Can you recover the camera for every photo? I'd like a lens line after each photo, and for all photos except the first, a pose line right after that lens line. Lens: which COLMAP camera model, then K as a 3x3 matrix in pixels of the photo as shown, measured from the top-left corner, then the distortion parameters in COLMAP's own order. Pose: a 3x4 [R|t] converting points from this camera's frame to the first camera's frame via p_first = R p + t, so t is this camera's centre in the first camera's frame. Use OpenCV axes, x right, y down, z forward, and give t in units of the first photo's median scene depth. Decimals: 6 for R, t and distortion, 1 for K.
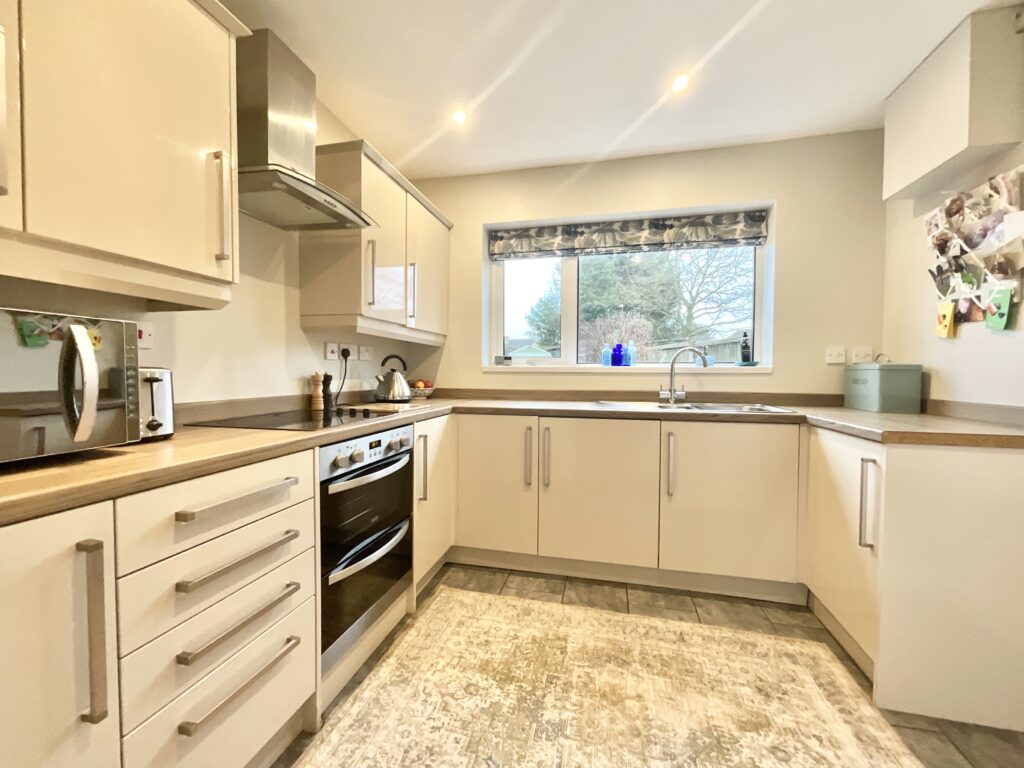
lens RADIAL K [[416.2, 0, 515.6], [0, 416.2, 385.3], [0, 0, 1]] dist [-0.001157, 0.000268]
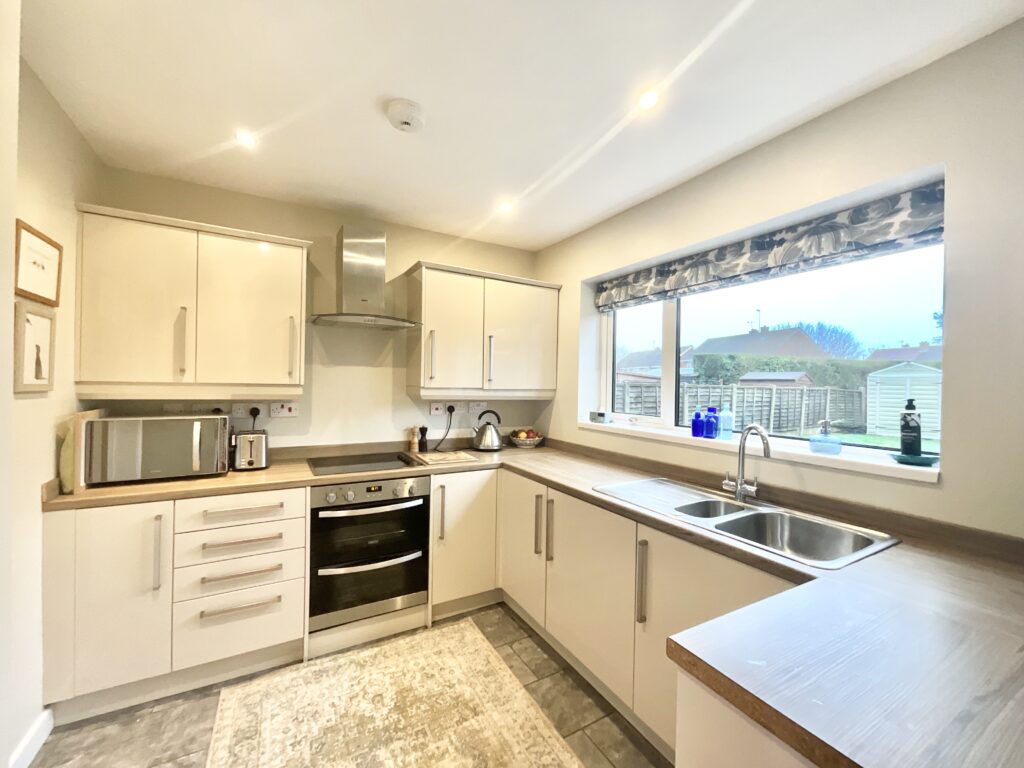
lens RADIAL K [[416.2, 0, 515.6], [0, 416.2, 385.3], [0, 0, 1]] dist [-0.001157, 0.000268]
pose [[0.677927, 0.011413, -0.735041, 0.759849], [-0.037396, 0.999120, -0.018977, -0.148672], [0.734177, 0.040353, 0.677757, 0.283437]]
